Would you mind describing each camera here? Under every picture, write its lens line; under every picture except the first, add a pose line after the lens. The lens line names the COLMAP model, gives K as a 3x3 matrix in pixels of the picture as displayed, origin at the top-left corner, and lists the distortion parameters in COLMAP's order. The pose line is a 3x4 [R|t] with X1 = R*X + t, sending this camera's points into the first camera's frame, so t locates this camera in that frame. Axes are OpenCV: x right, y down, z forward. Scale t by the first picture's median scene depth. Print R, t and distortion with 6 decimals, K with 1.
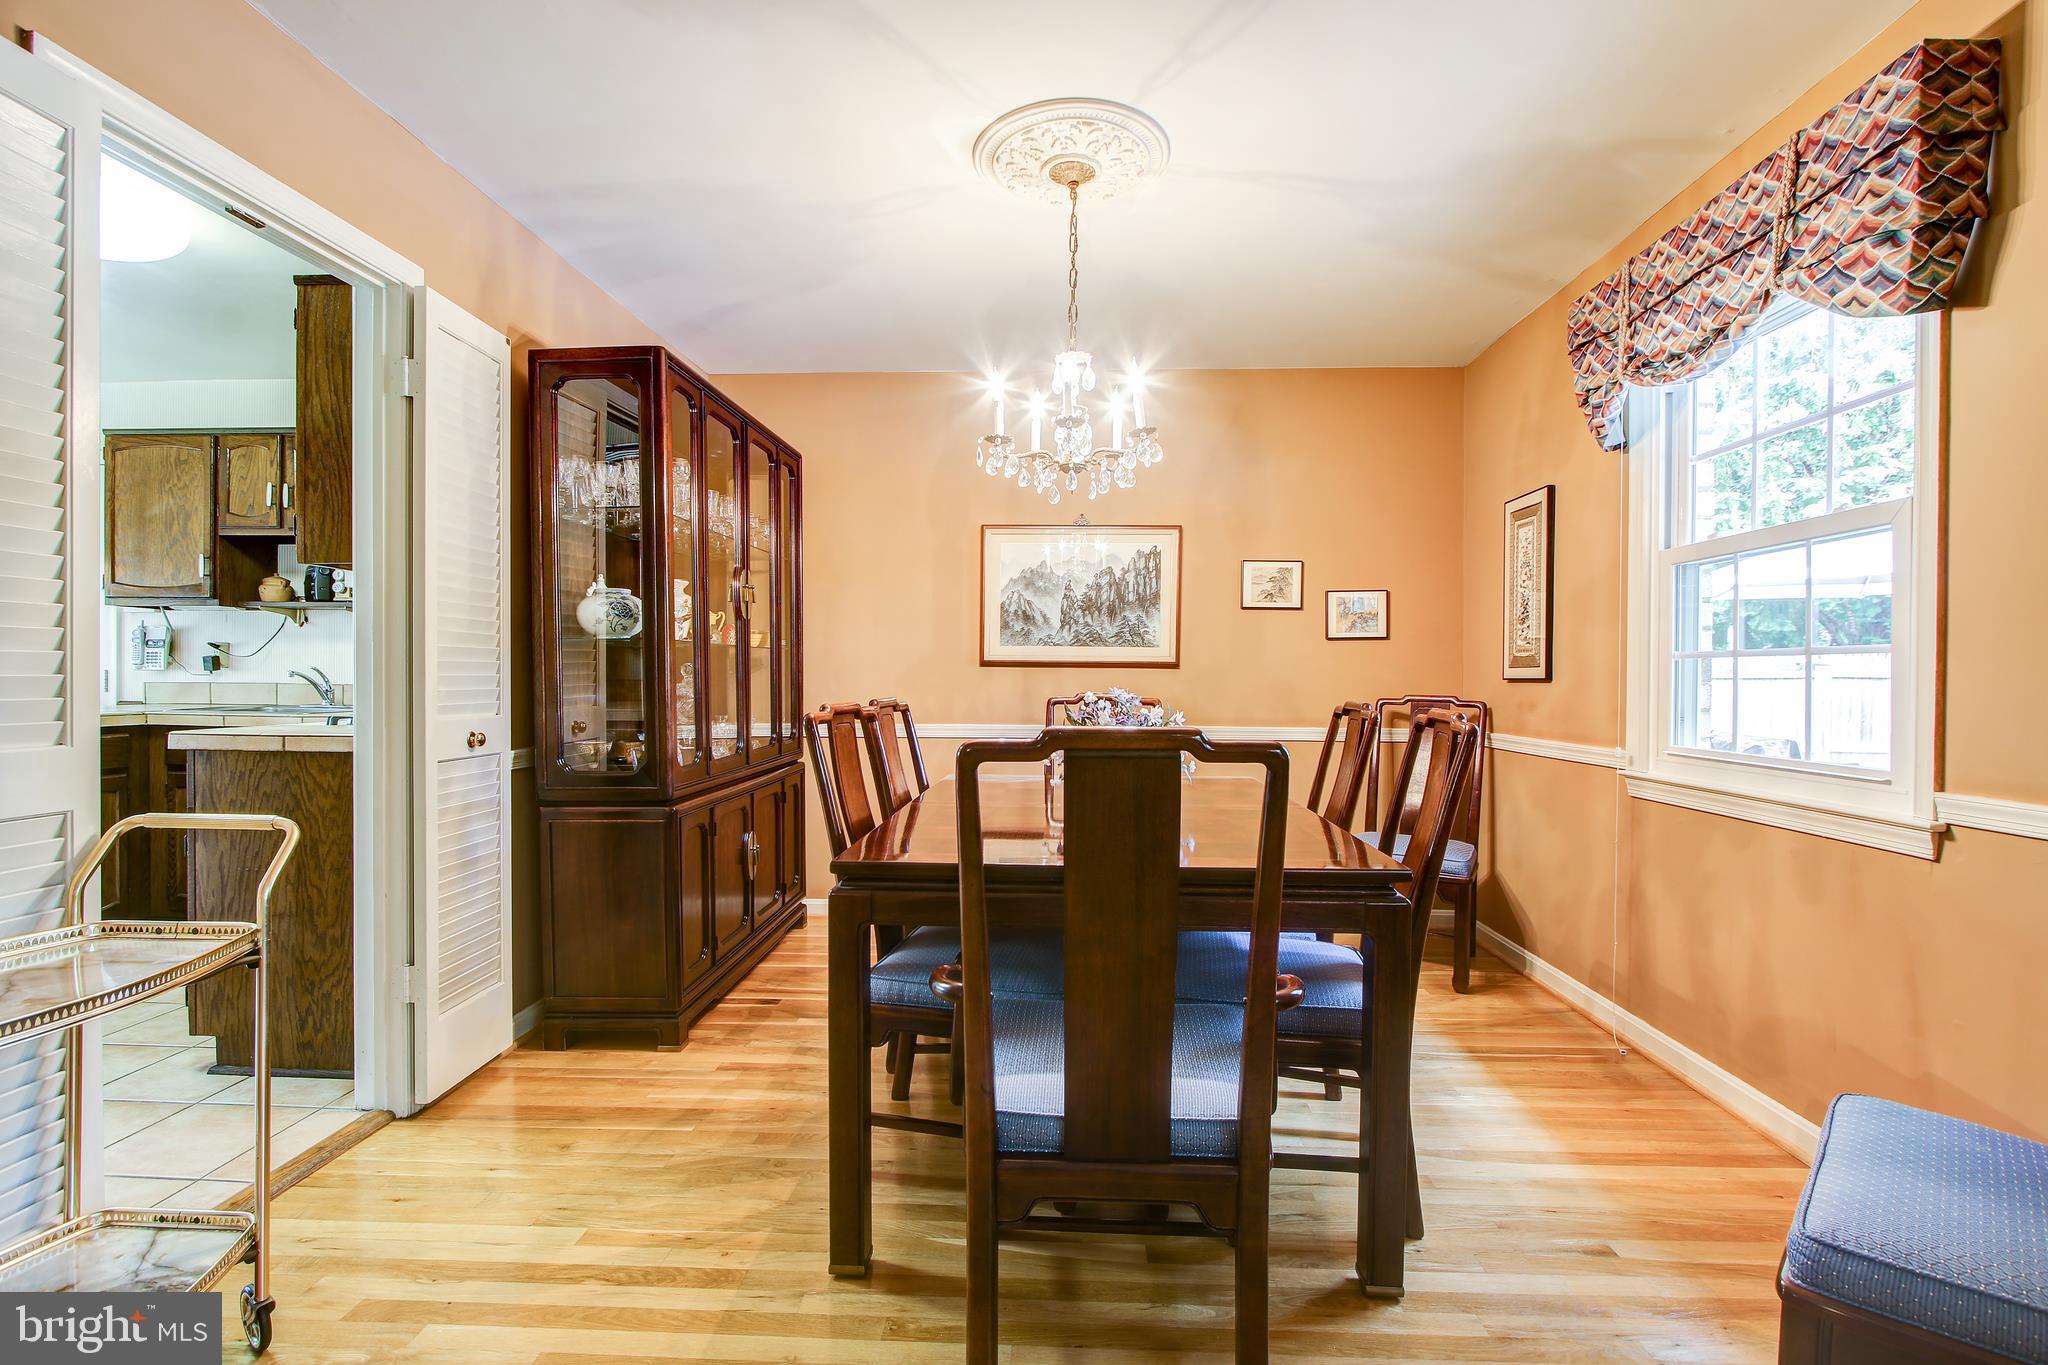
lens RADIAL K [[948.1, 0, 1039.8], [0, 948.1, 681.0], [0, 0, 1]] dist [-0.021360, 0.004311]
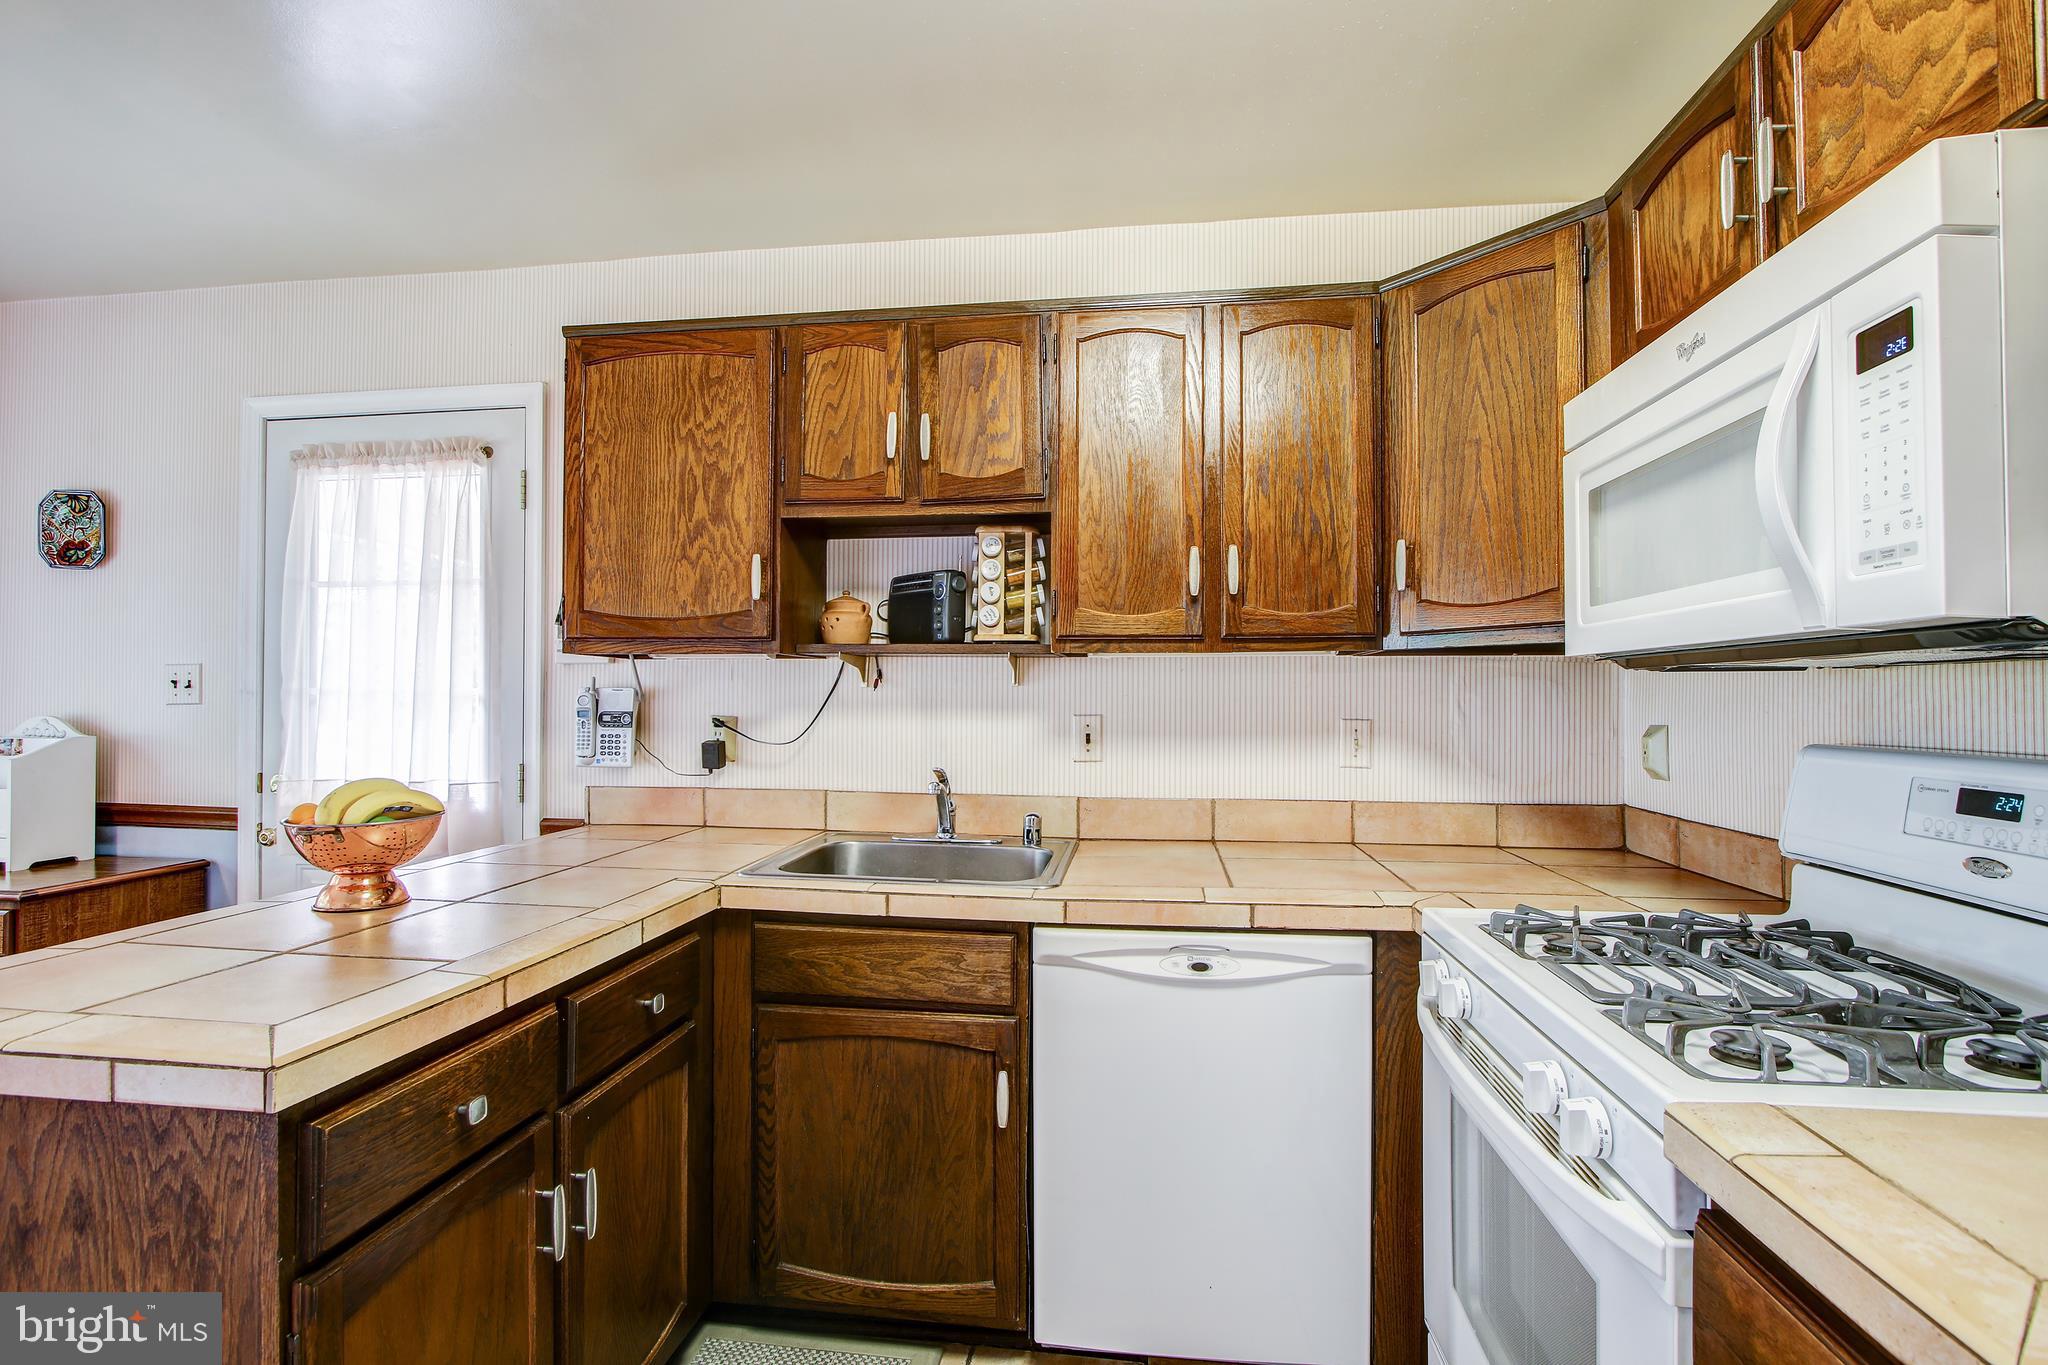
lens RADIAL K [[948.1, 0, 1029.3], [0, 948.1, 675.3], [0, 0, 1]] dist [-0.021360, 0.004311]
pose [[0.996085, -0.005141, -0.088255, -0.690282], [0.002261, 0.999463, -0.032699, -0.049993], [0.088375, 0.032371, 0.995561, 0.485435]]
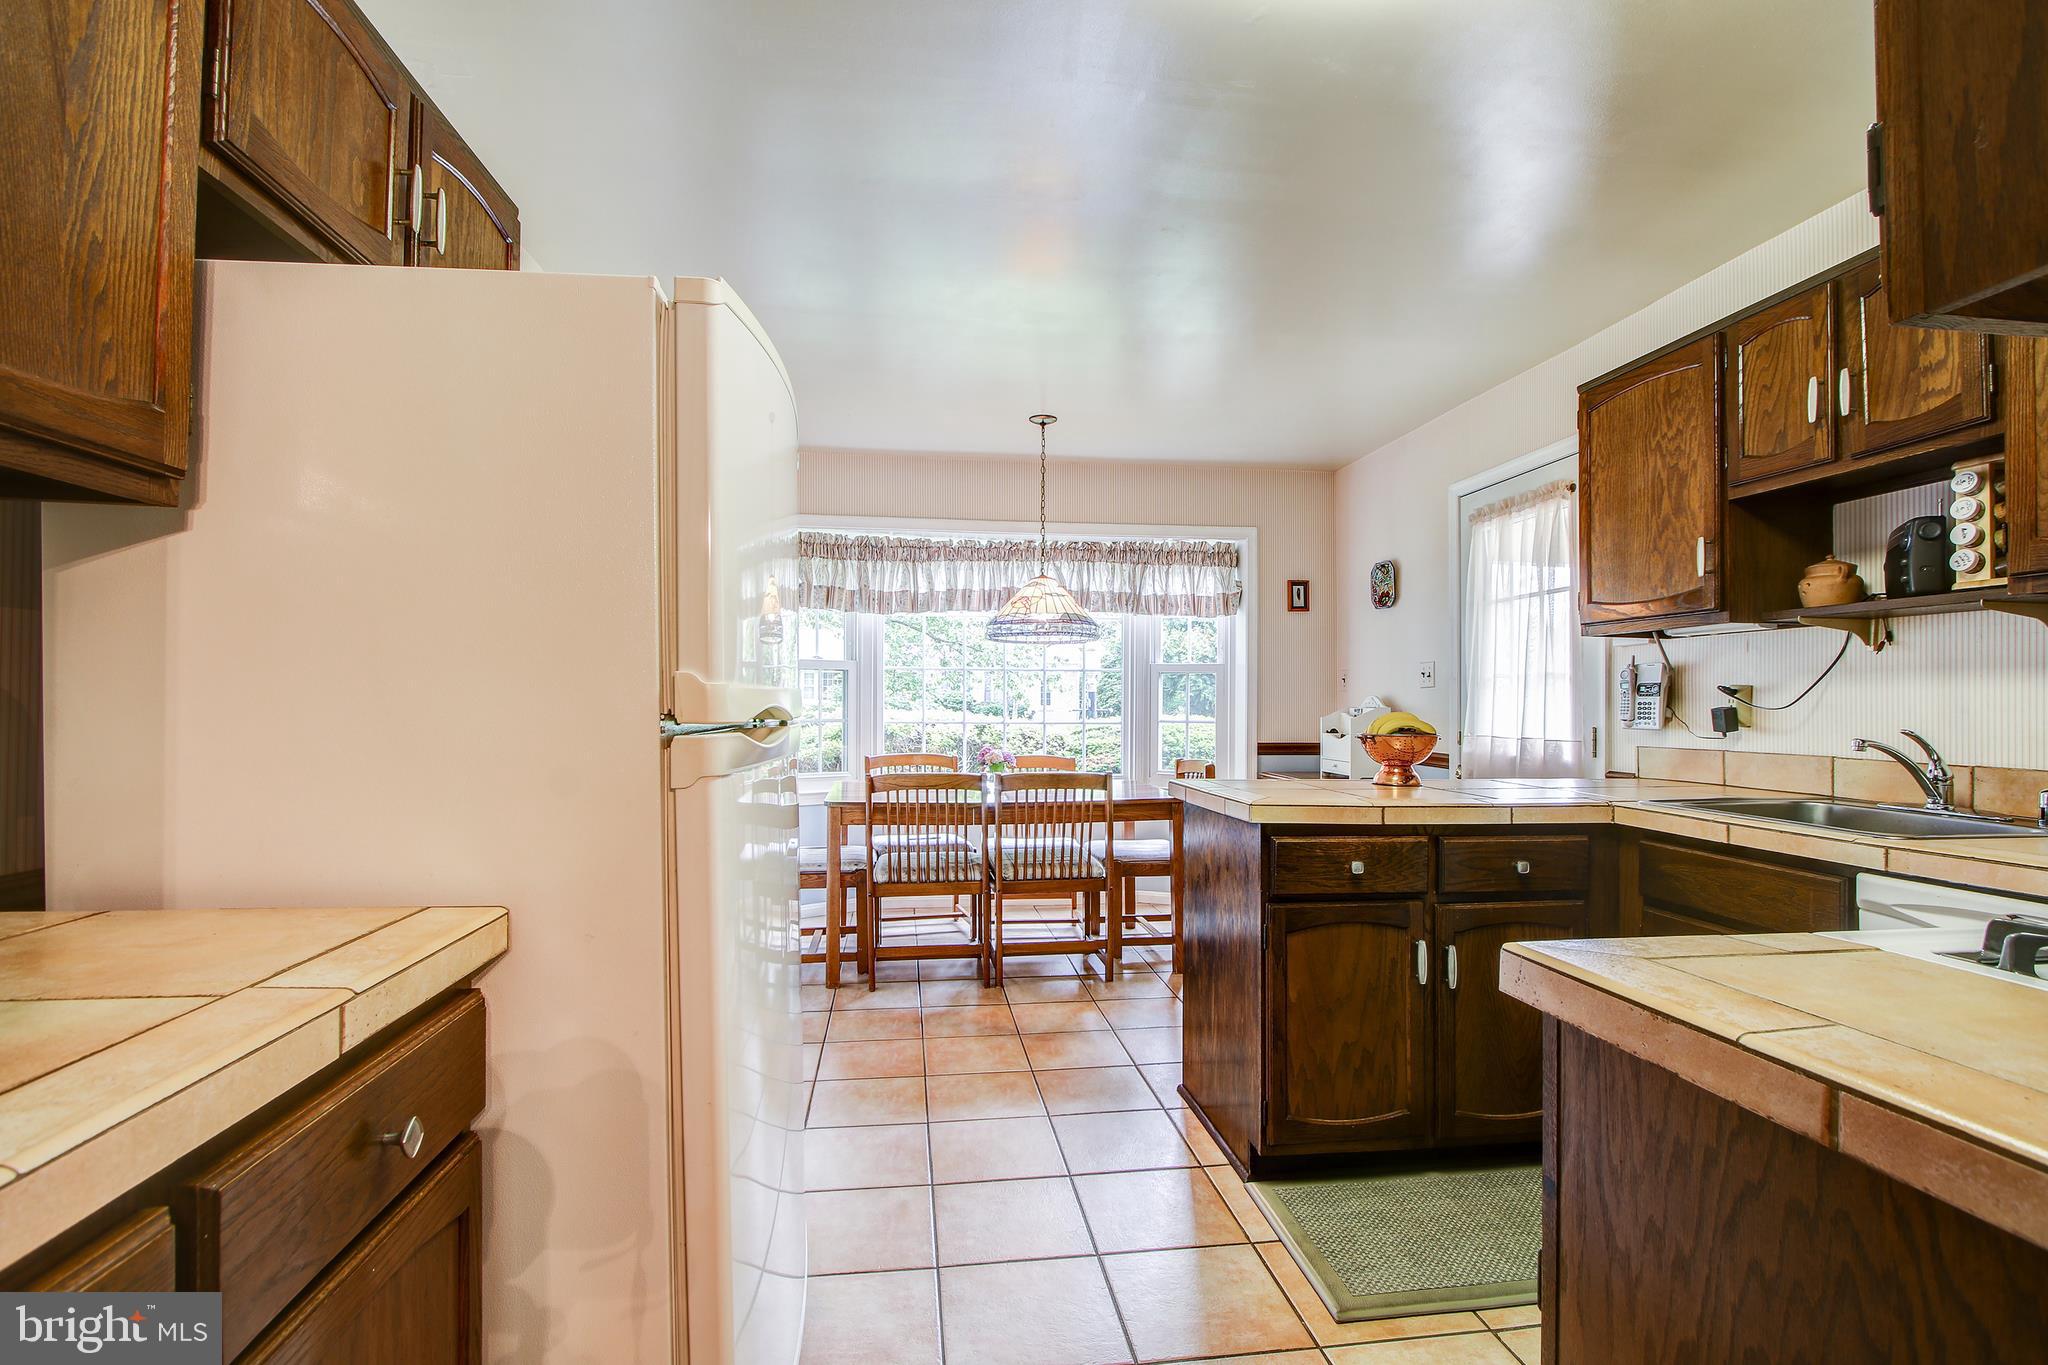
lens RADIAL K [[948.1, 0, 1041.8], [0, 948.1, 683.0], [0, 0, 1]] dist [-0.021360, 0.004311]
pose [[0.182644, -0.027266, -0.982801, -0.385037], [-0.019353, 0.999322, -0.031321, -0.015911], [0.982989, 0.024741, 0.181992, 0.474934]]
